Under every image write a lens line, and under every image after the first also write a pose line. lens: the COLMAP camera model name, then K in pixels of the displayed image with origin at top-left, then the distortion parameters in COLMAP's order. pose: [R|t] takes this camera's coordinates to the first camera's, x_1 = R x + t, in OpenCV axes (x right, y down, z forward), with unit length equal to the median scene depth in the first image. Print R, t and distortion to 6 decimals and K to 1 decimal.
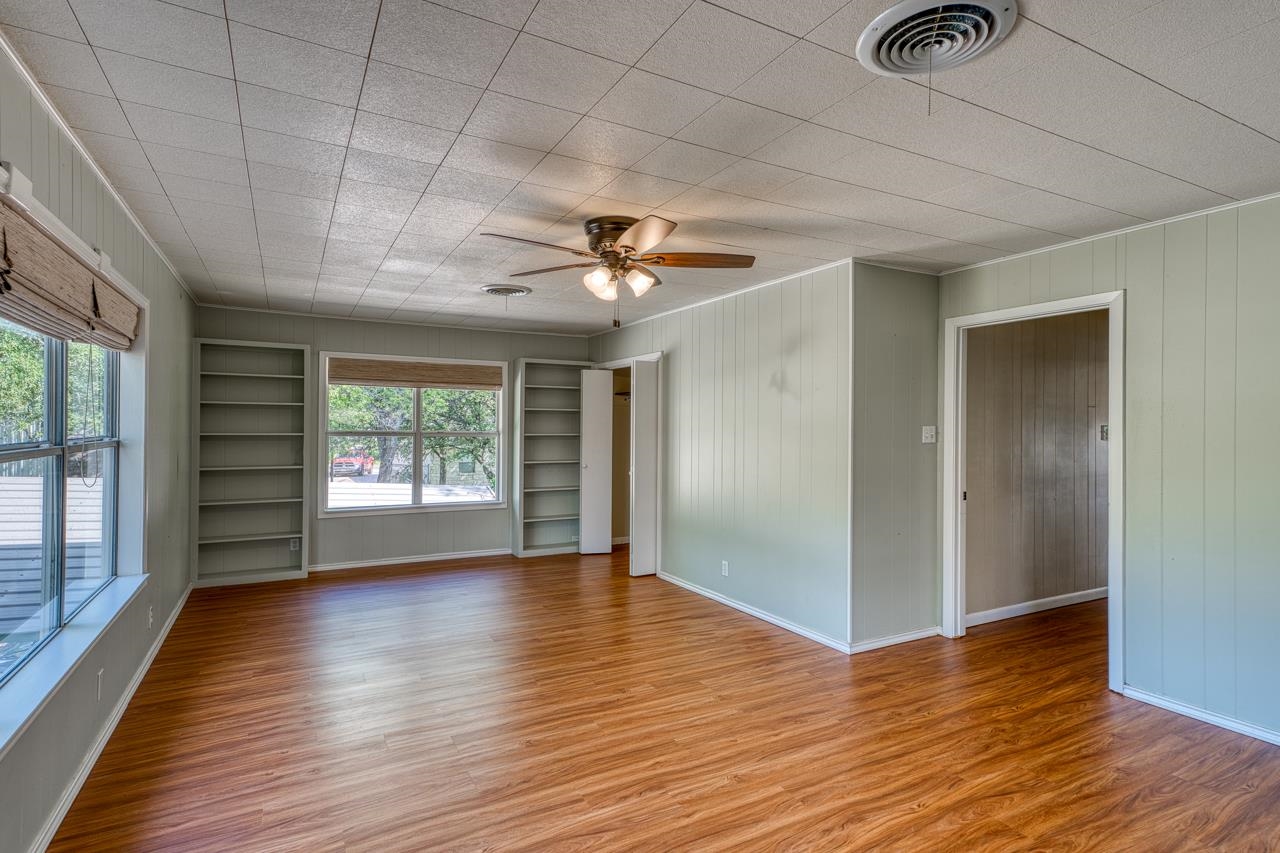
lens RADIAL K [[634.4, 0, 607.9], [0, 634.4, 423.8], [0, 0, 1]] dist [0.013219, -0.000177]
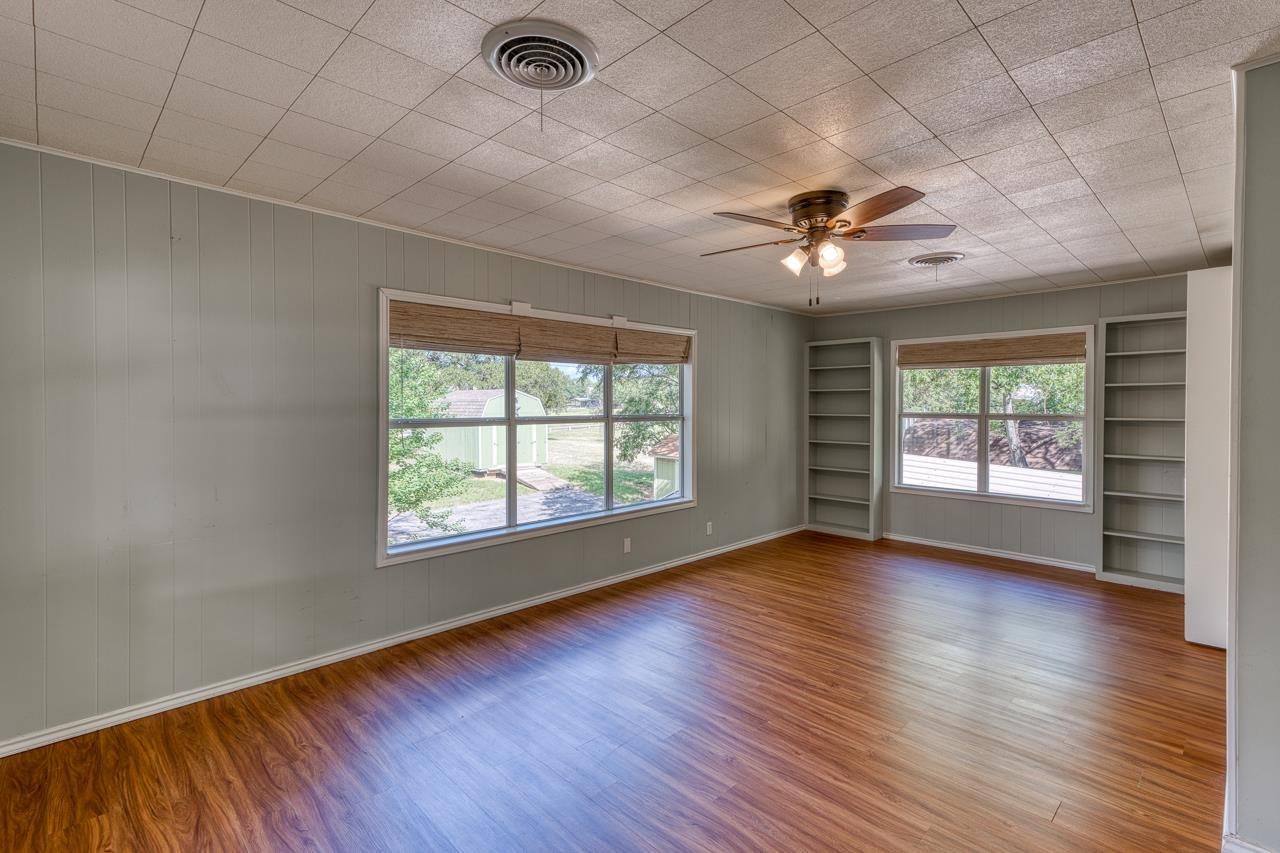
lens RADIAL K [[634.4, 0, 607.9], [0, 634.4, 423.8], [0, 0, 1]] dist [0.013219, -0.000177]
pose [[0.223826, 0.021168, -0.974399, 0.855517], [0.004002, 0.999736, 0.022637, 0.005373], [0.974621, -0.008966, 0.223683, 0.453015]]
